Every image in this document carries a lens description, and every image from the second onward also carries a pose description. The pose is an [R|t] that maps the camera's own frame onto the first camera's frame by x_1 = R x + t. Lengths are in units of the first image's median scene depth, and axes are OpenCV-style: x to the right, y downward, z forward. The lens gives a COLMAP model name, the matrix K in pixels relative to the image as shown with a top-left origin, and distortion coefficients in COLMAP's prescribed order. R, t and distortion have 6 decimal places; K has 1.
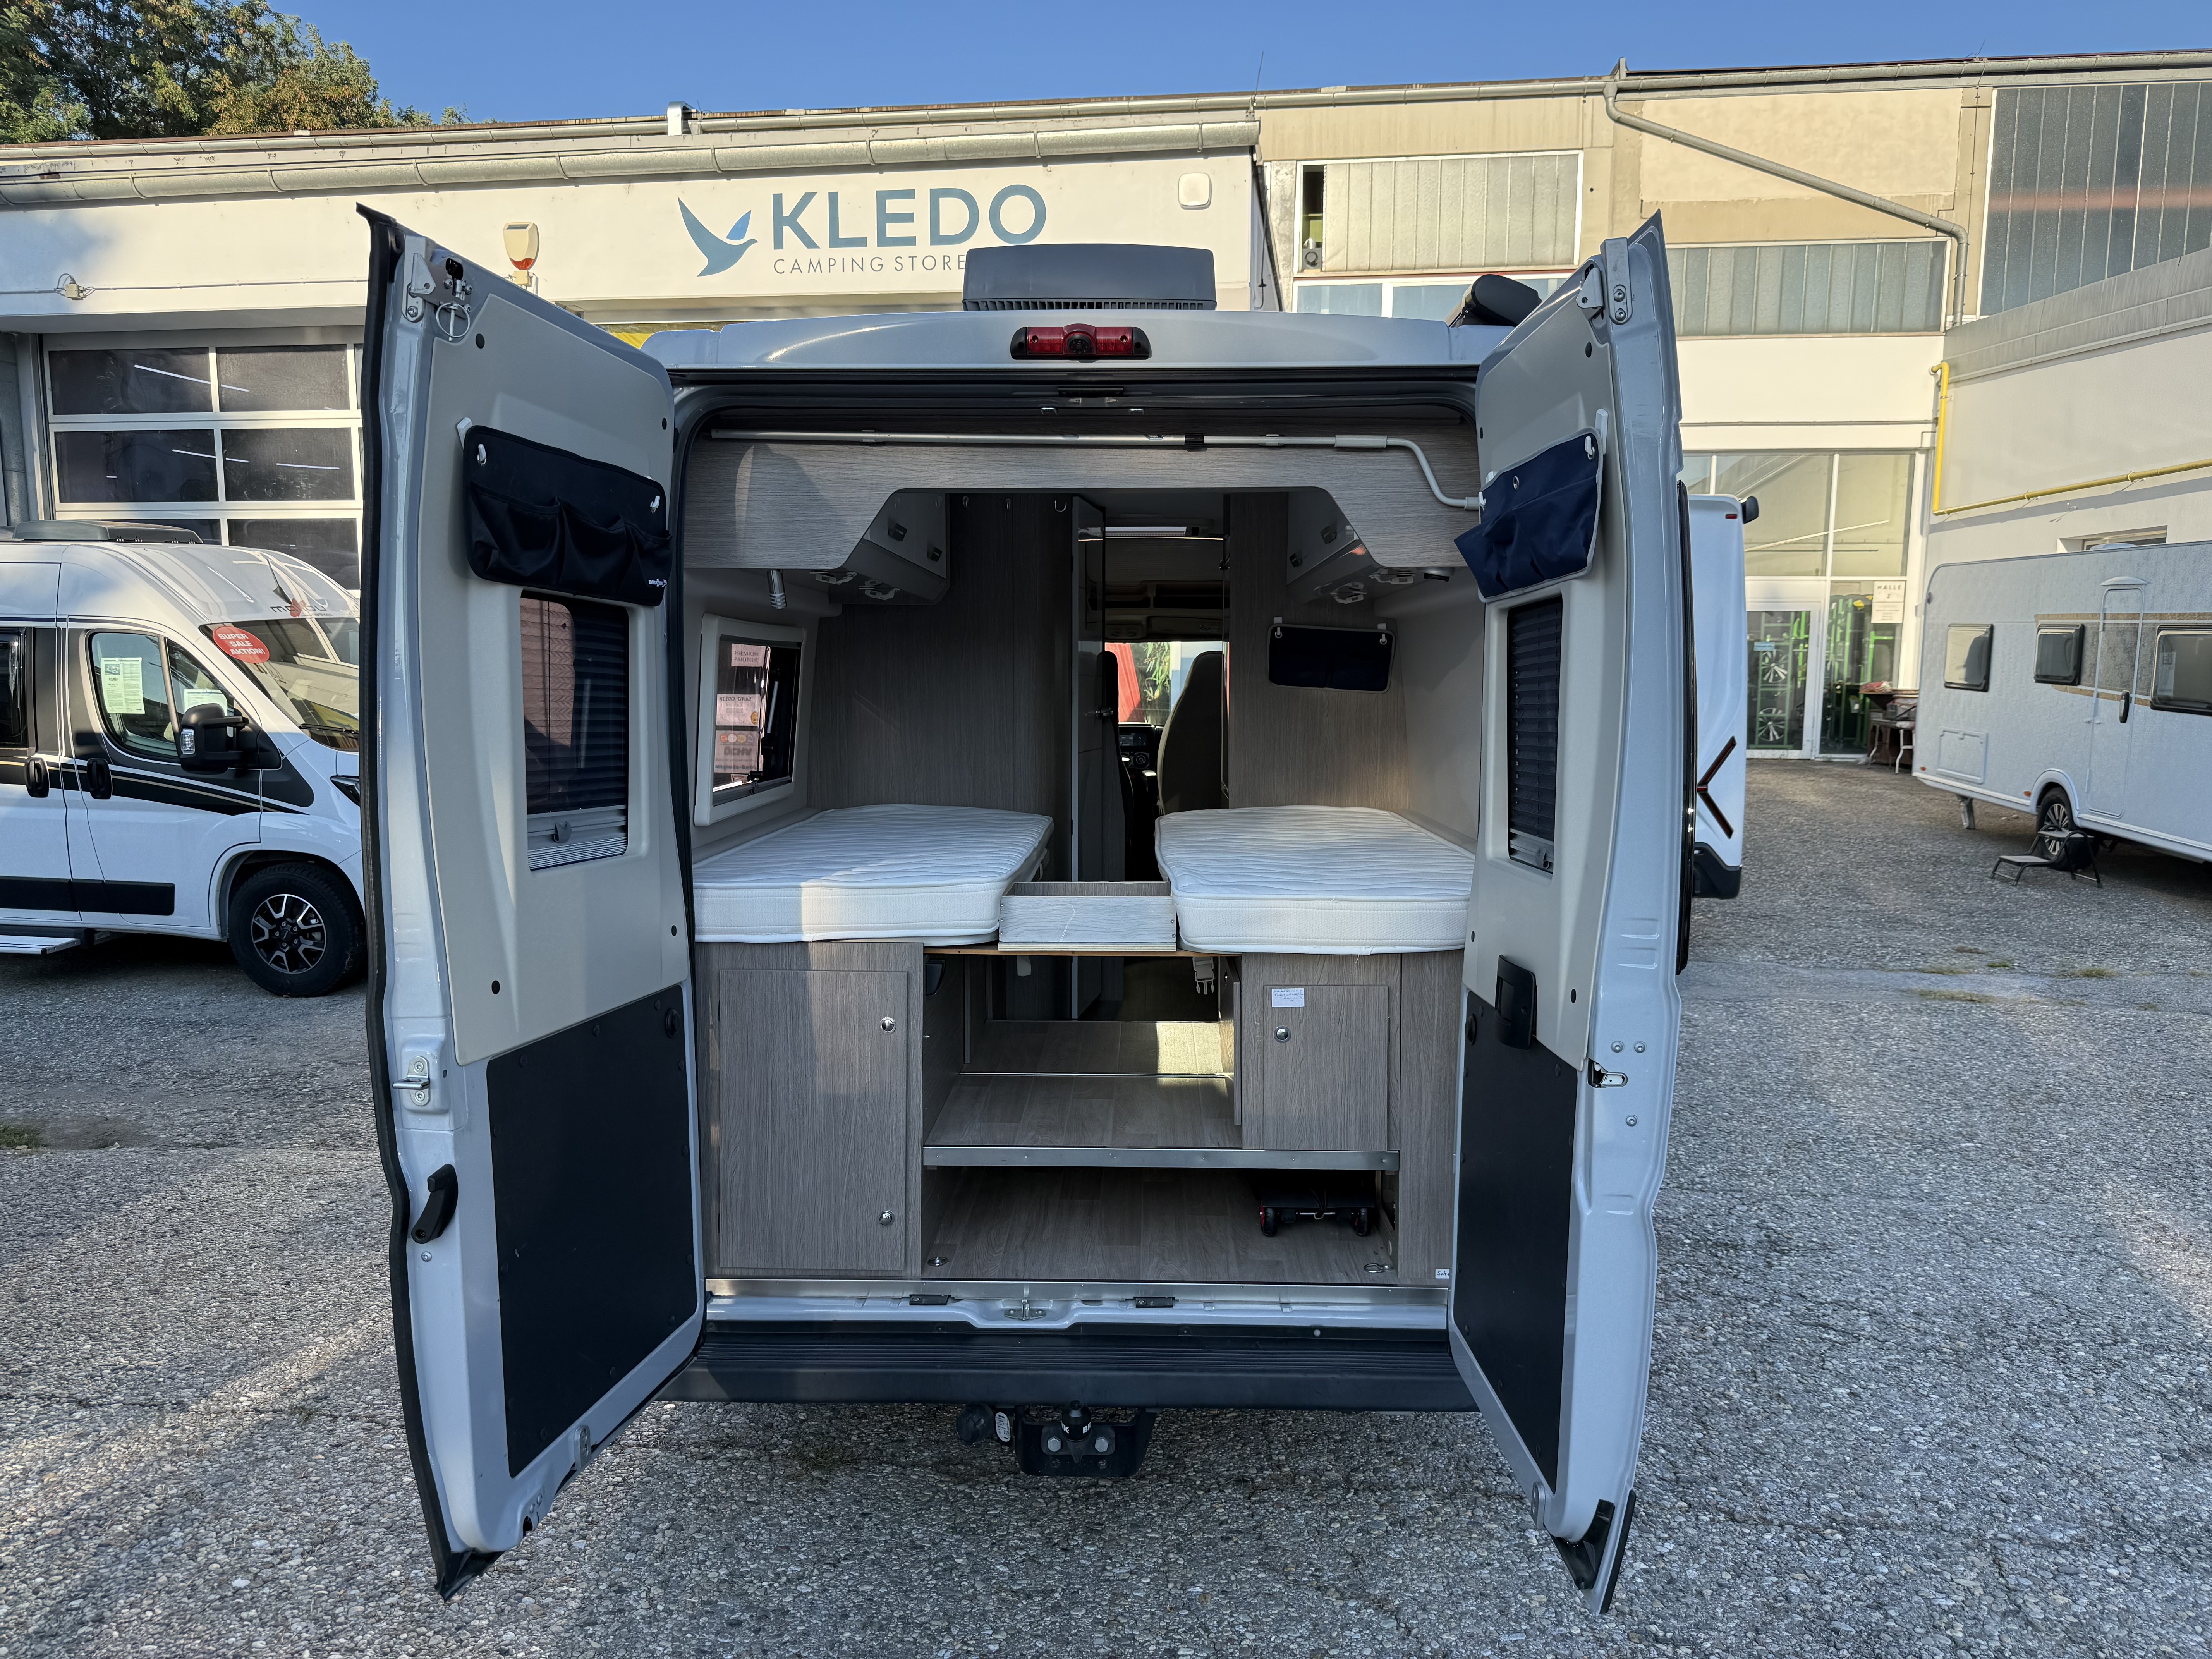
lens RADIAL K [[1558.7, 0, 1098.5], [0, 1558.7, 843.3], [0, 0, 1]] dist [0.011709, -0.019730]
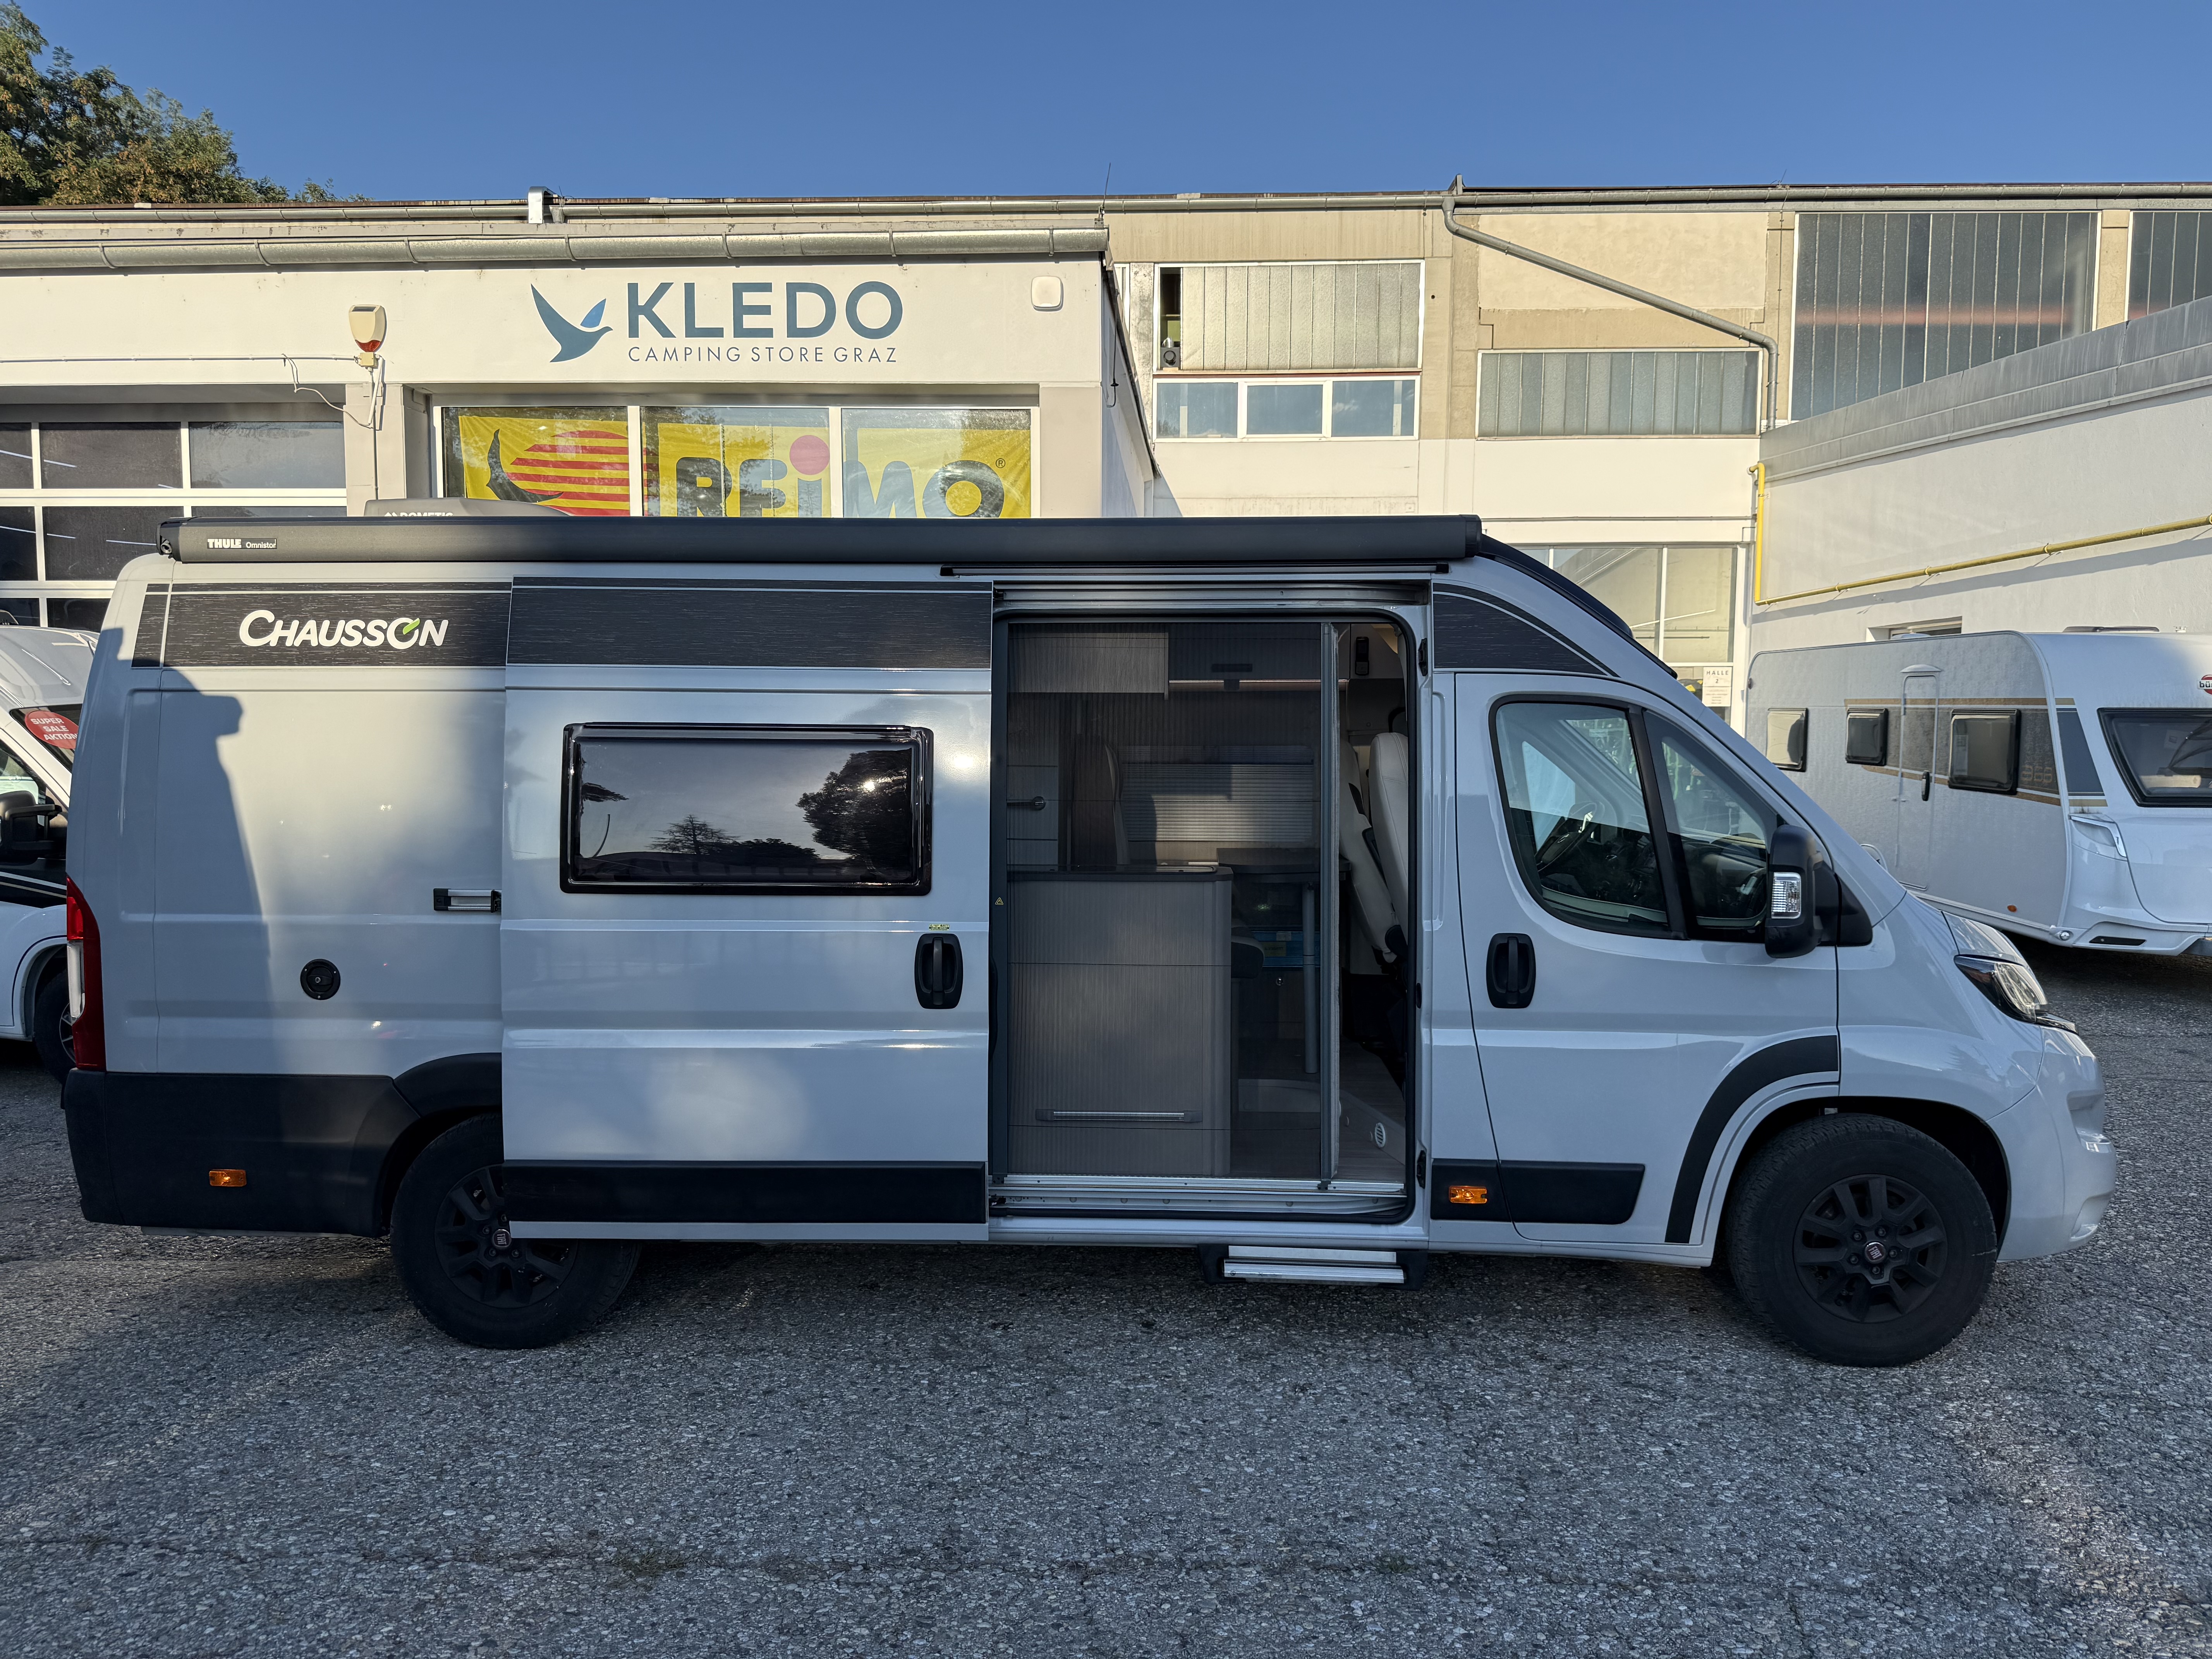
lens RADIAL K [[1558.7, 0, 1116.9], [0, 1558.7, 831.1], [0, 0, 1]] dist [0.011709, -0.019730]
pose [[0.995700, -0.006495, 0.092408, 0.010317], [0.011921, 0.998228, -0.058296, -0.001200], [-0.091866, 0.059147, 0.994013, -0.009049]]
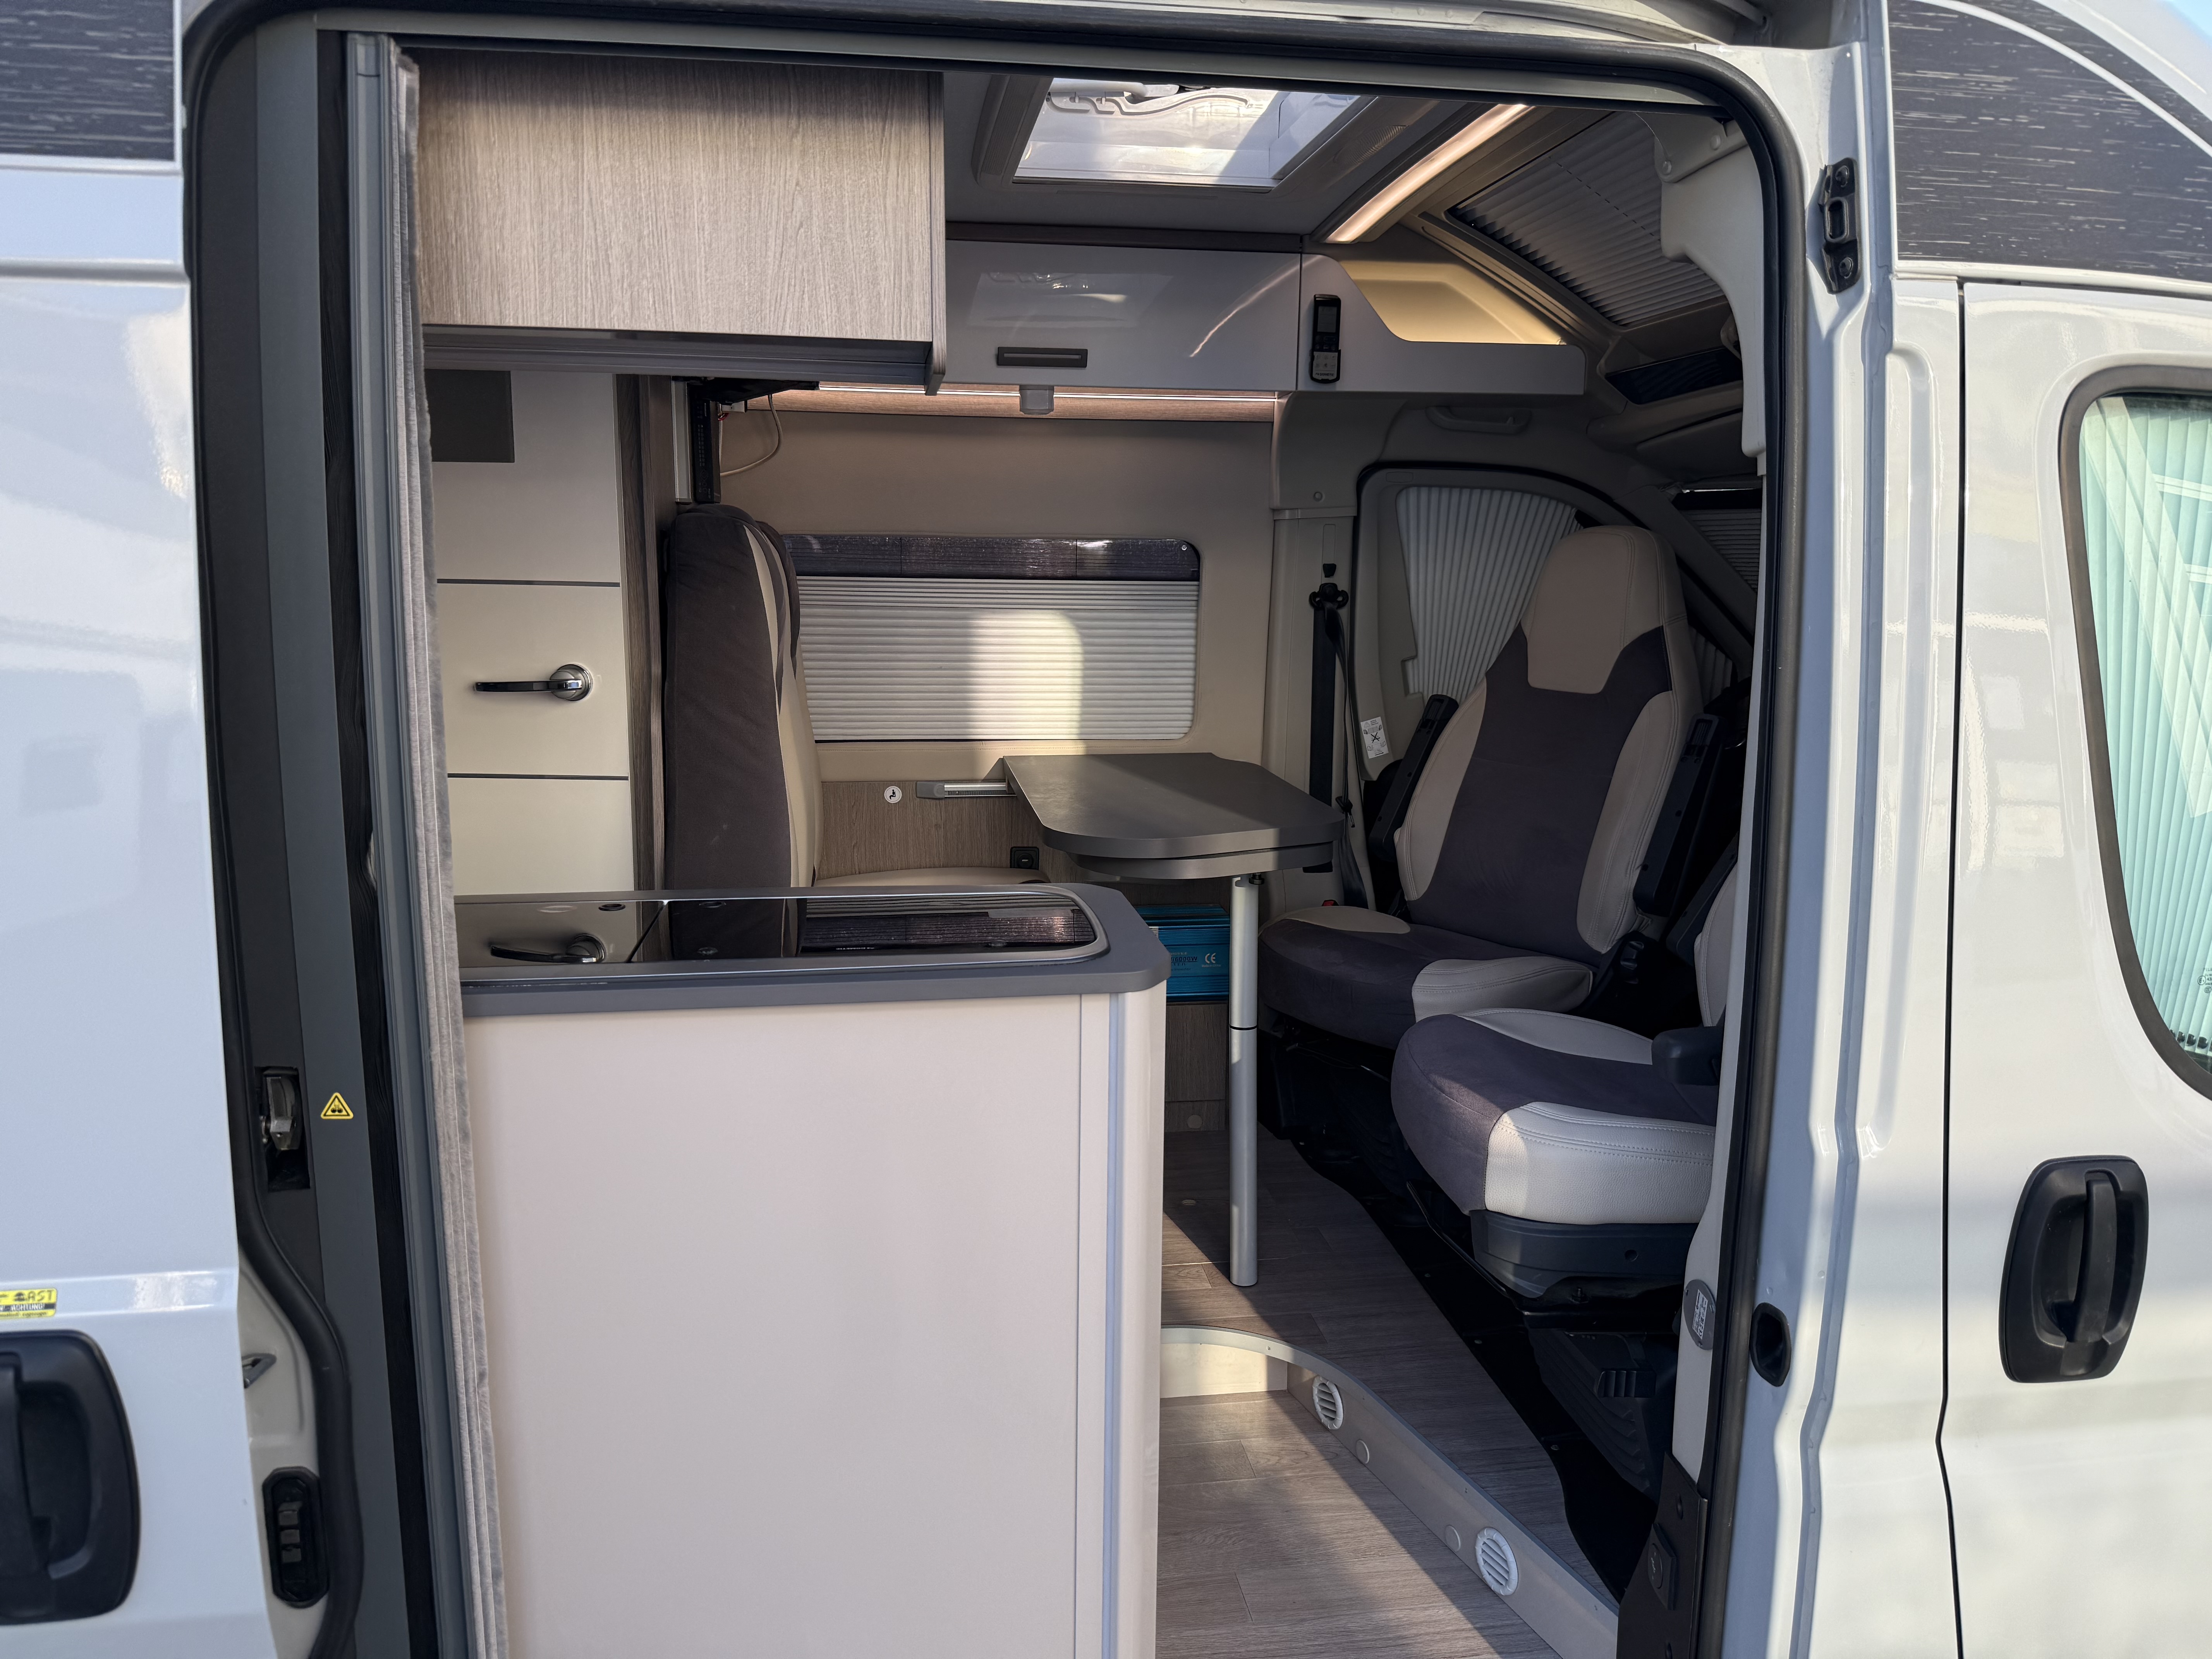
lens RADIAL K [[1558.7, 0, 1092.3], [0, 1558.7, 831.9], [0, 0, 1]] dist [0.011709, -0.019730]
pose [[0.961287, -0.042548, 0.272245, 0.045136], [0.023394, 0.997041, 0.073220, -0.039879], [-0.274555, -0.064016, 0.959438, 0.342051]]
